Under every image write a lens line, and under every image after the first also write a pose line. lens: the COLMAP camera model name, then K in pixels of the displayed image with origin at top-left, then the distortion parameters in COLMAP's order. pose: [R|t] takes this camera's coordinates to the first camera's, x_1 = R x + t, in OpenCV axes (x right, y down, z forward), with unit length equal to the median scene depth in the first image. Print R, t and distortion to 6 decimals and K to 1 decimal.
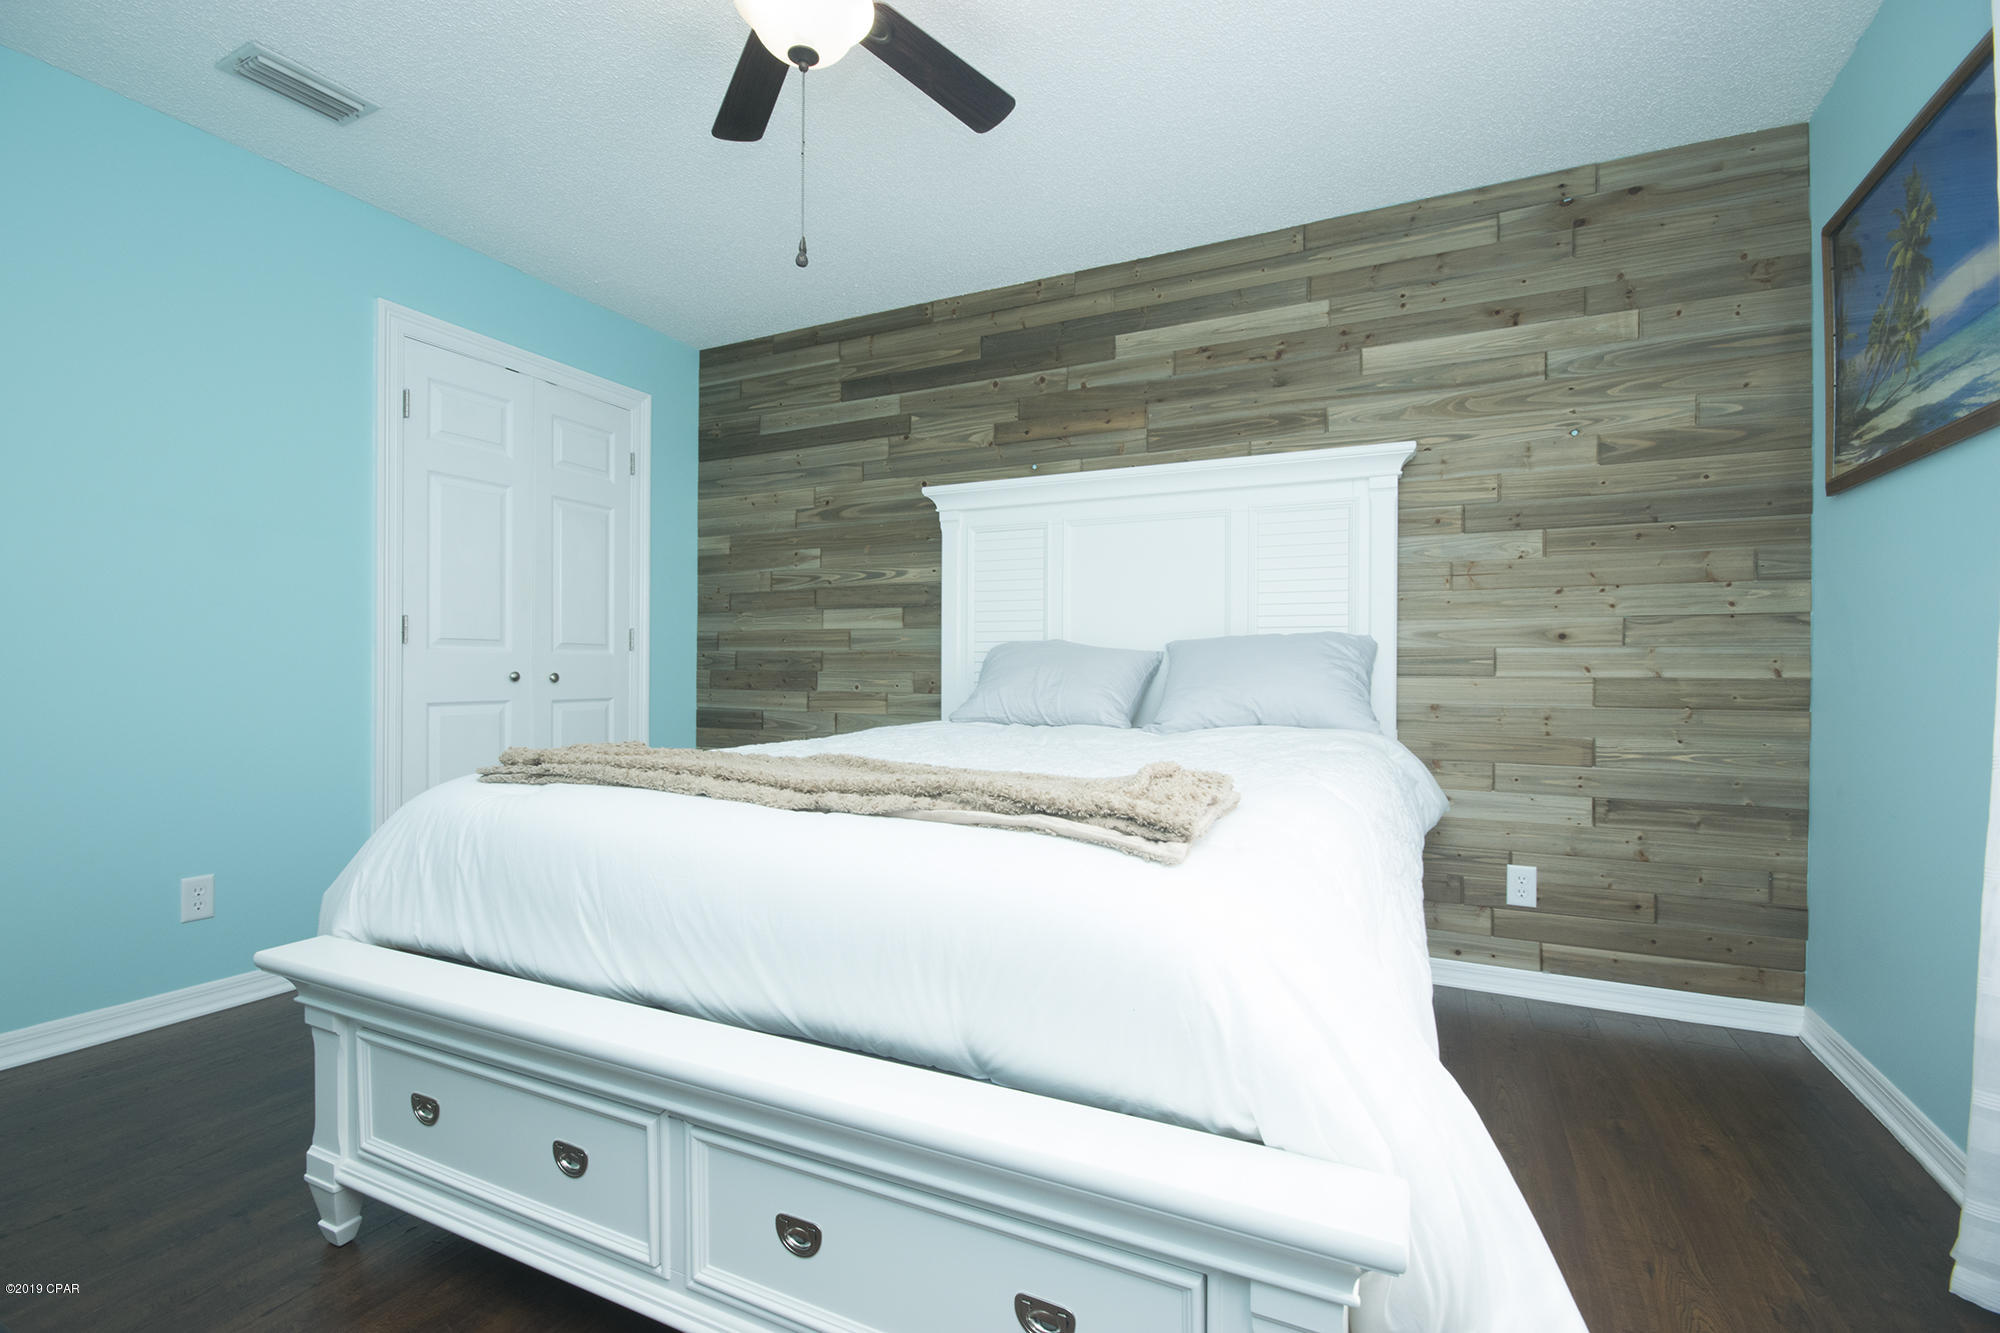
lens RADIAL K [[872.5, 0, 1018.5], [0, 872.5, 653.5], [0, 0, 1]] dist [0.002244, -0.005823]
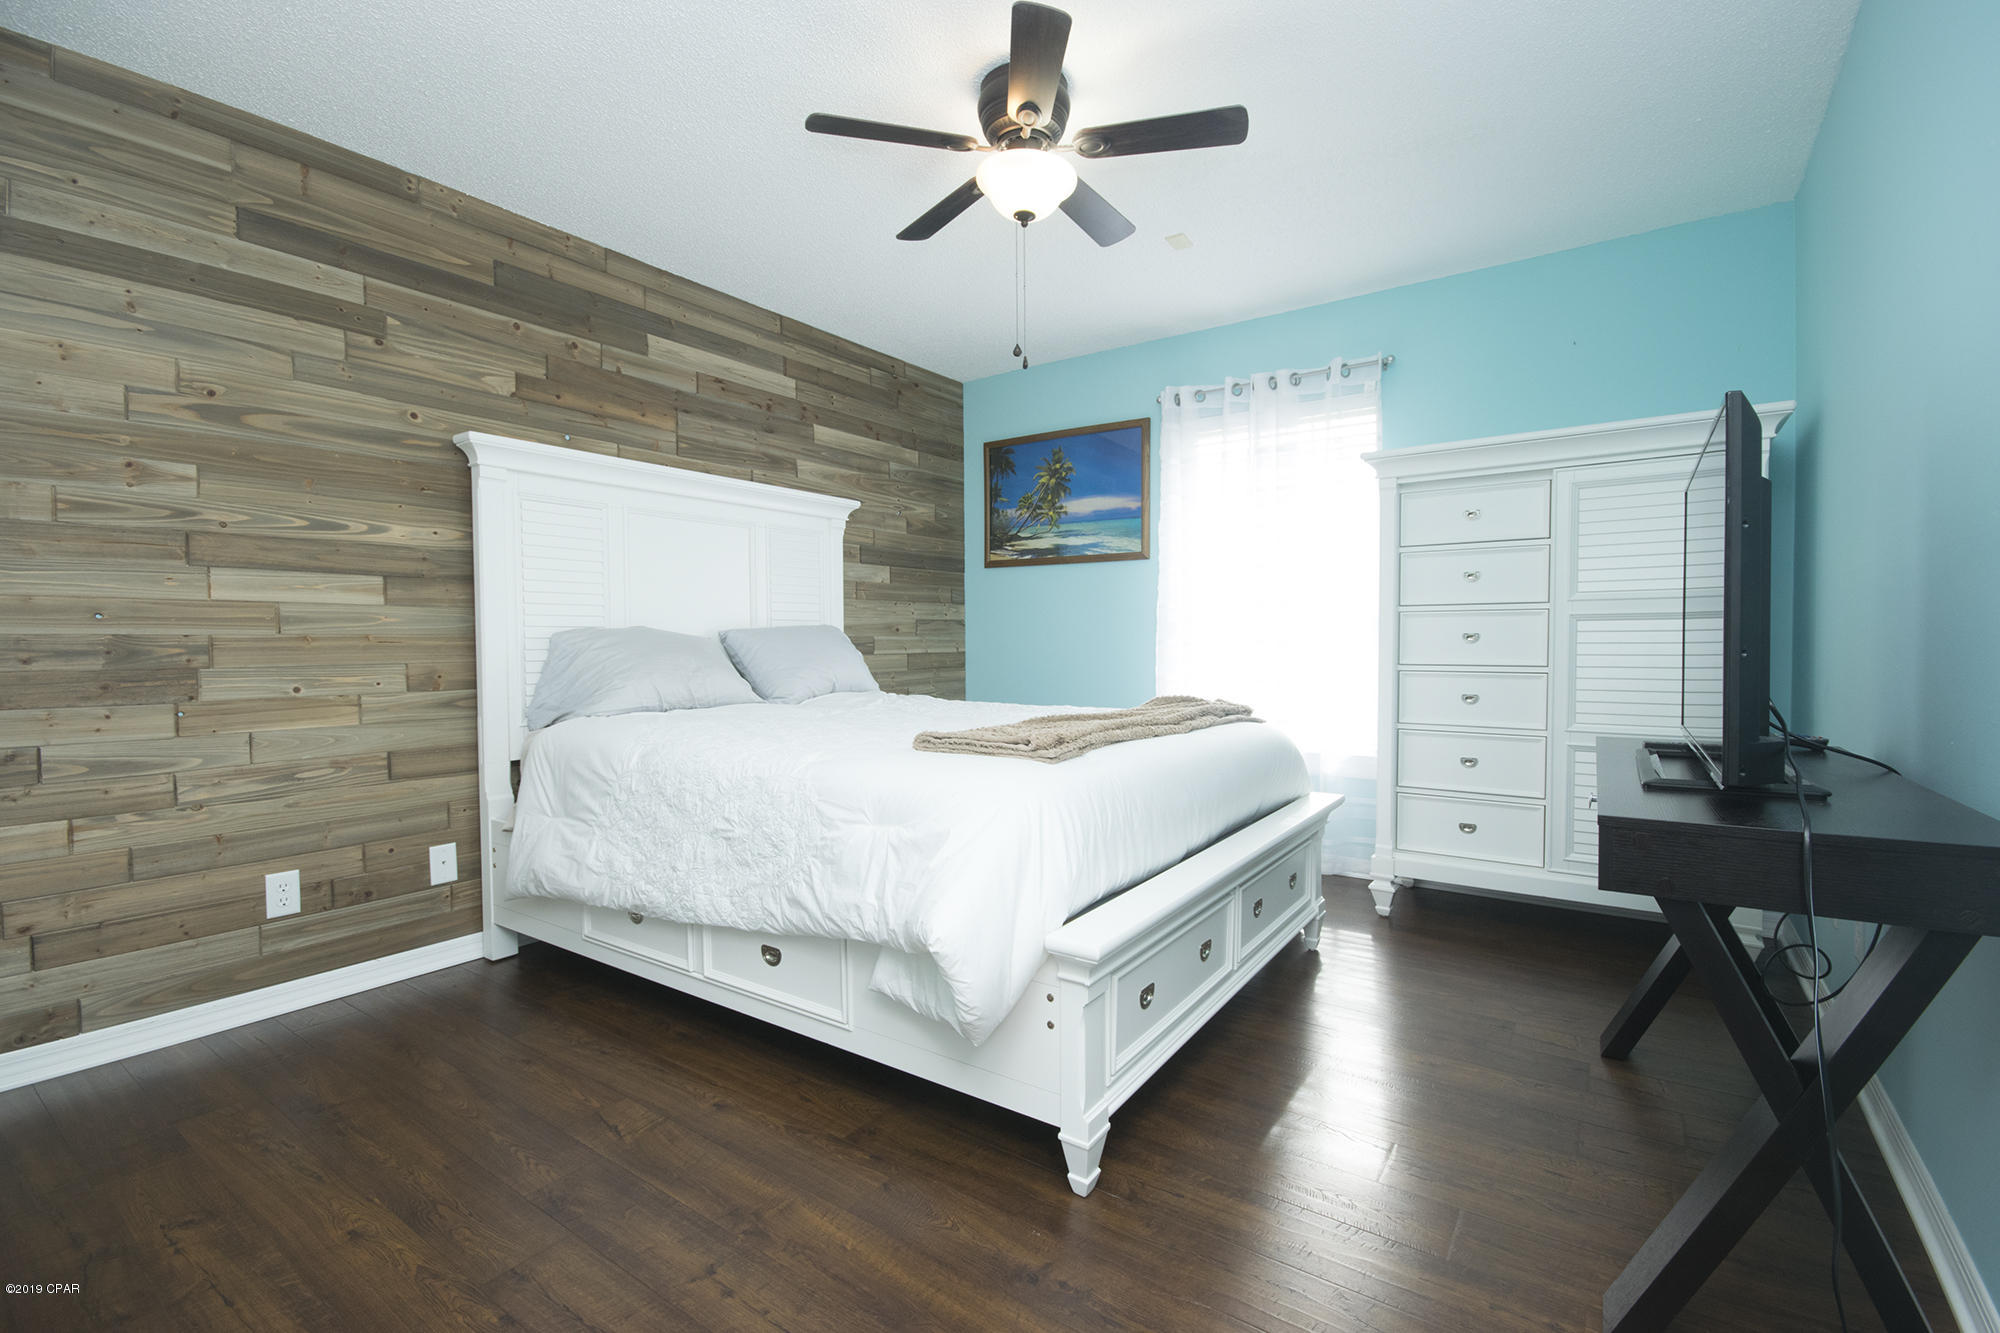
lens RADIAL K [[872.5, 0, 1017.7], [0, 872.5, 669.2], [0, 0, 1]] dist [0.002244, -0.005823]
pose [[0.157419, -0.032662, 0.986992, -0.775614], [0.000696, 0.999456, 0.032963, 0.001144], [-0.987532, -0.004502, 0.157356, 0.360490]]
